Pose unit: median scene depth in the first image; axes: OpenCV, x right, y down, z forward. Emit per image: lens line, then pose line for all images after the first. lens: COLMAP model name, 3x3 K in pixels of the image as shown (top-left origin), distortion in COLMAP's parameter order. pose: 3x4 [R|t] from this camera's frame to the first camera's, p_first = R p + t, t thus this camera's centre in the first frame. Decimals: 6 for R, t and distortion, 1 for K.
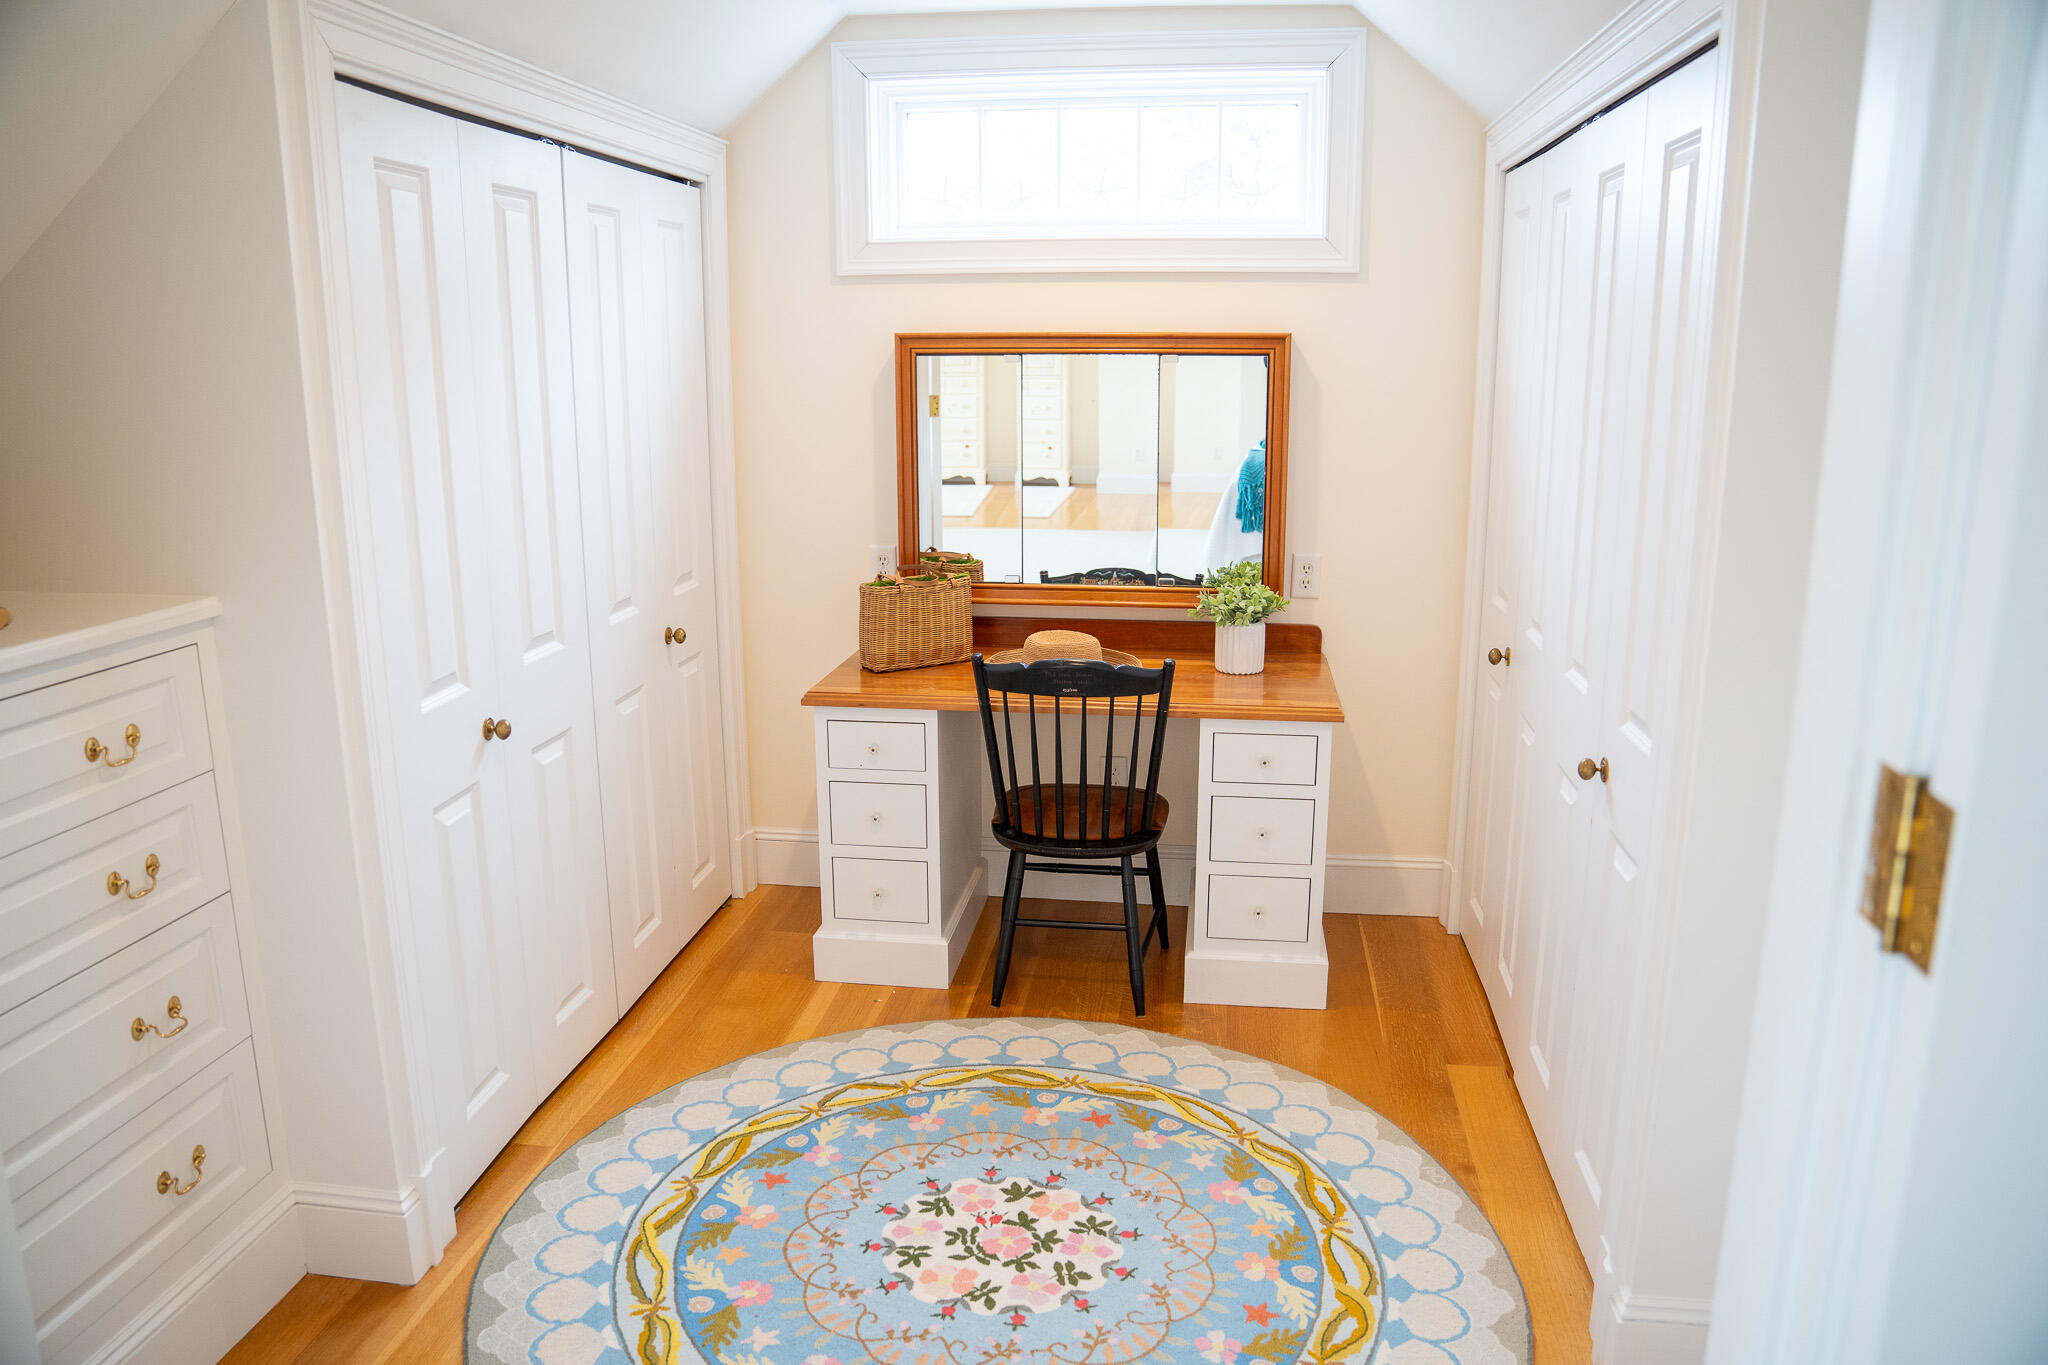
lens RADIAL K [[1446.8, 0, 1000.0], [0, 1446.8, 693.1], [0, 0, 1]] dist [-0.141549, 0.107059]
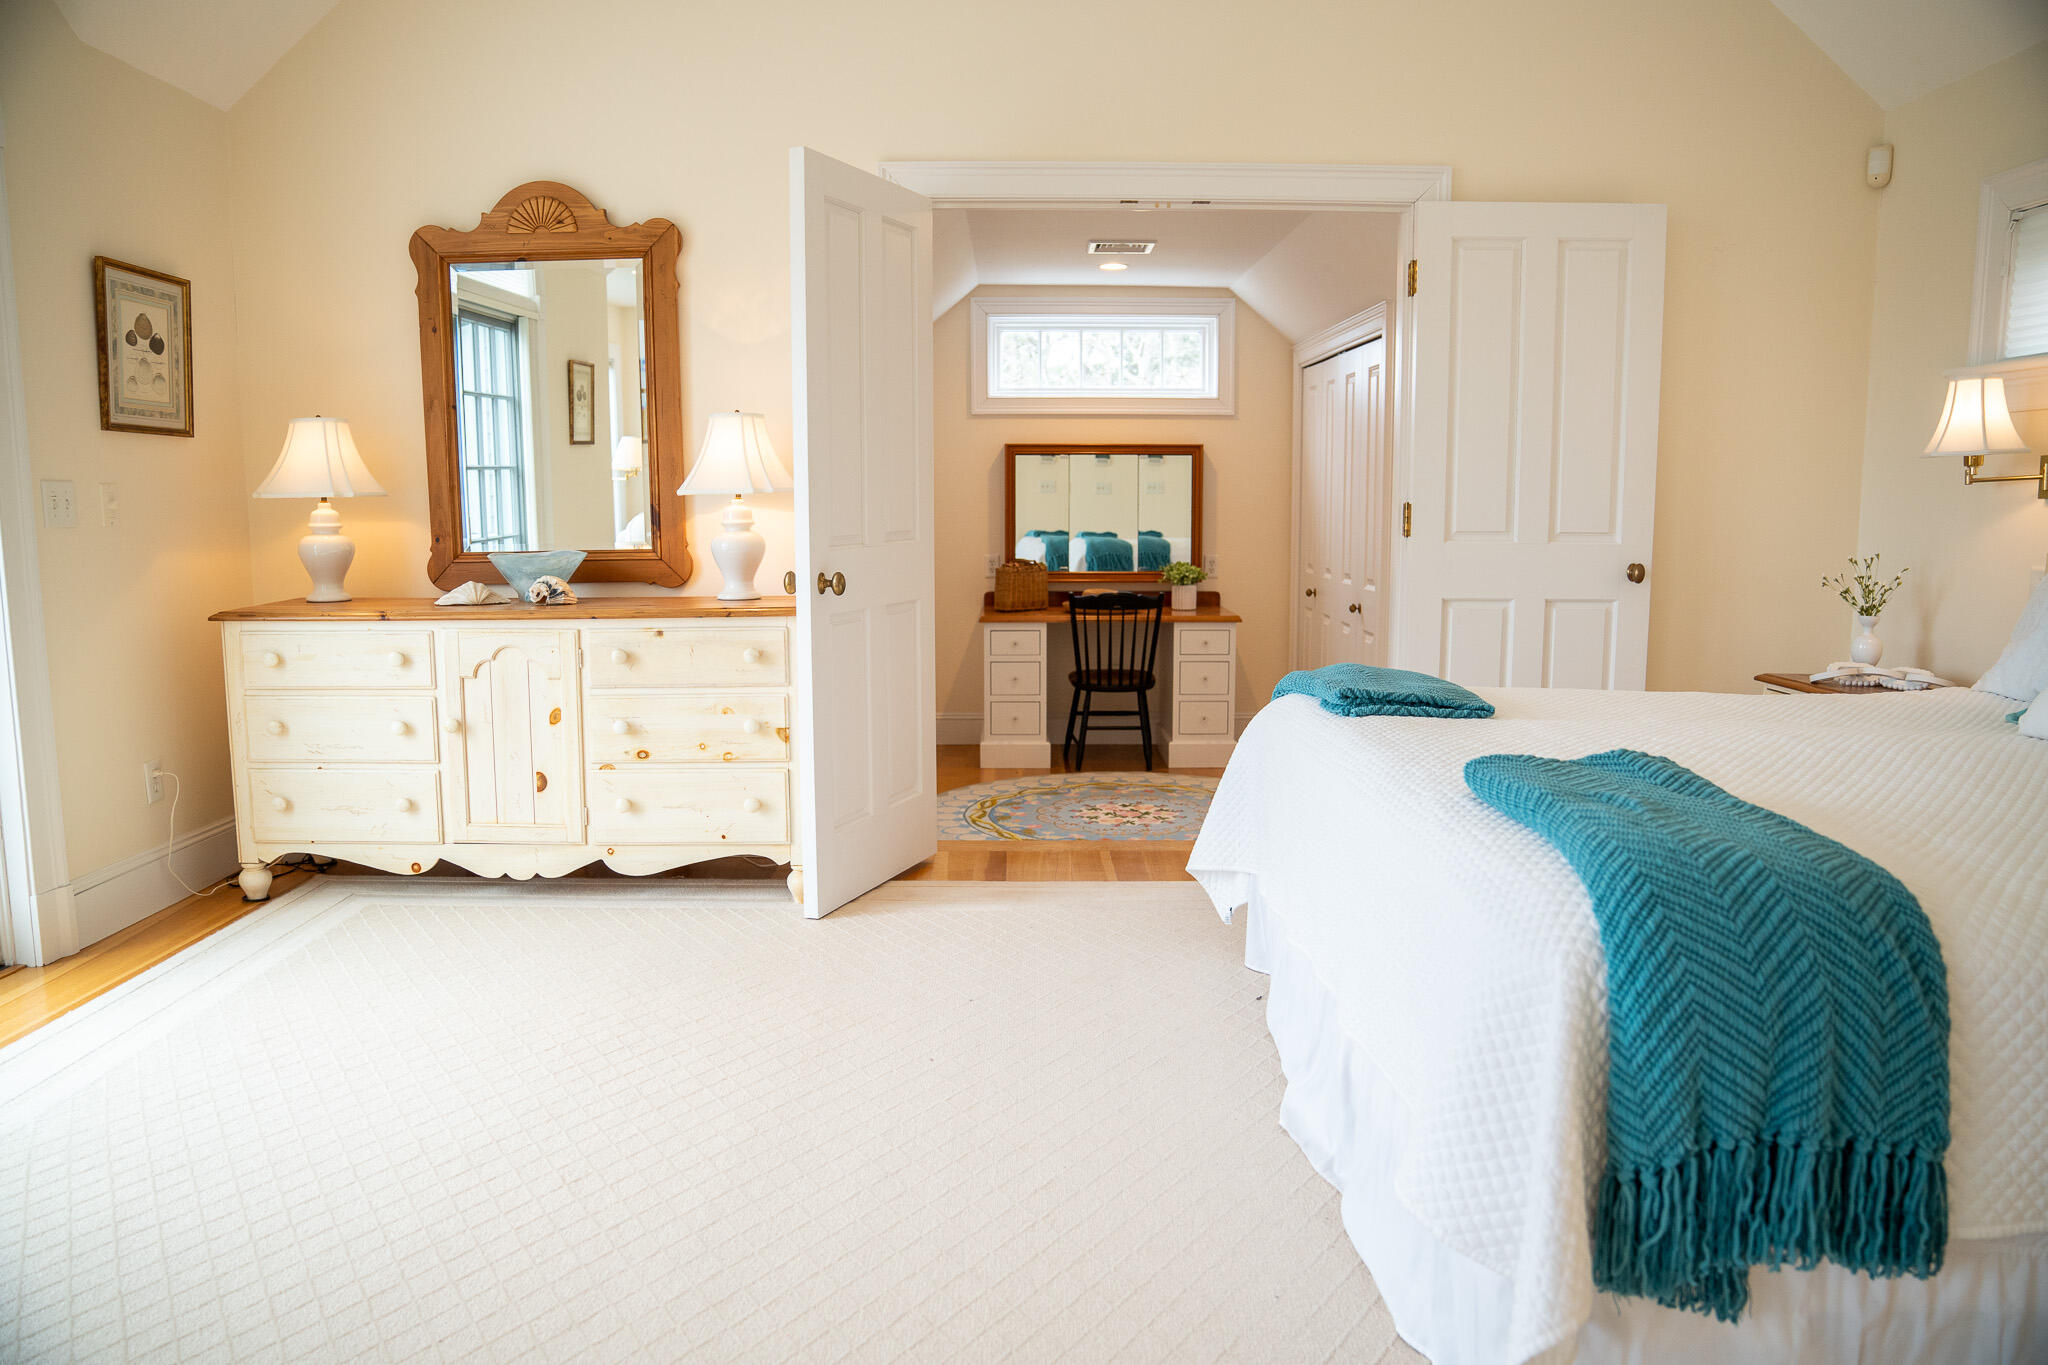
lens RADIAL K [[1446.8, 0, 1000.0], [0, 1446.8, 693.1], [0, 0, 1]] dist [-0.141549, 0.107059]
pose [[0.988822, -0.017316, 0.148092, -0.420561], [0.031569, 0.995029, -0.094445, 0.306036], [-0.145721, 0.098064, 0.984454, -1.009101]]
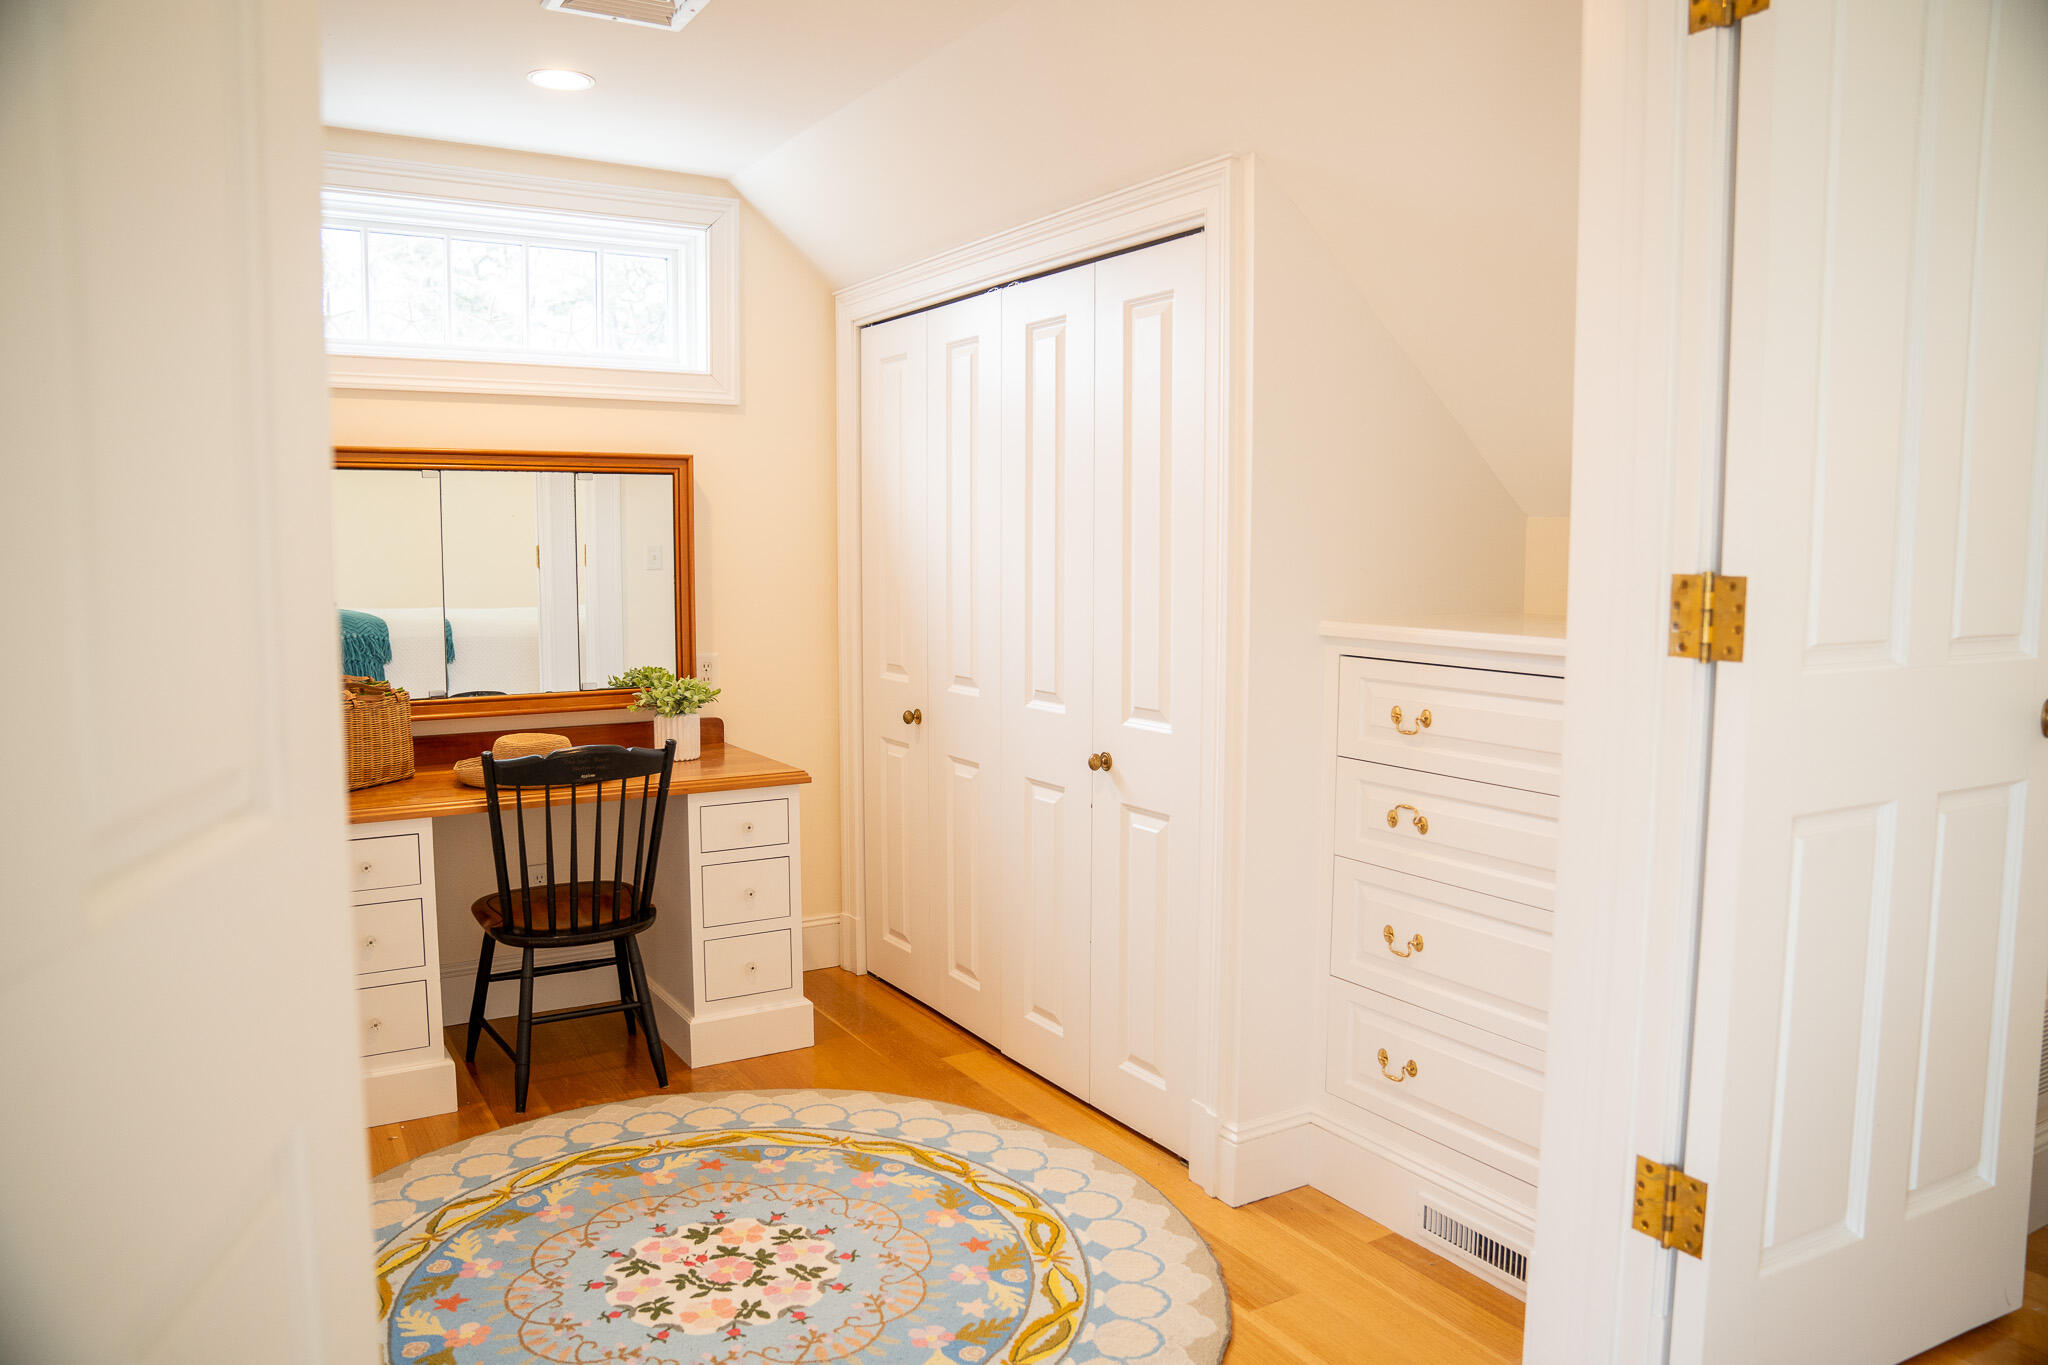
lens RADIAL K [[1446.8, 0, 1000.0], [0, 1446.8, 693.1], [0, 0, 1]] dist [-0.141549, 0.107059]
pose [[0.764810, -0.059721, 0.641482, -0.372230], [0.141914, 0.986854, -0.077323, 0.058856], [-0.628431, 0.150172, 0.763231, 0.014852]]
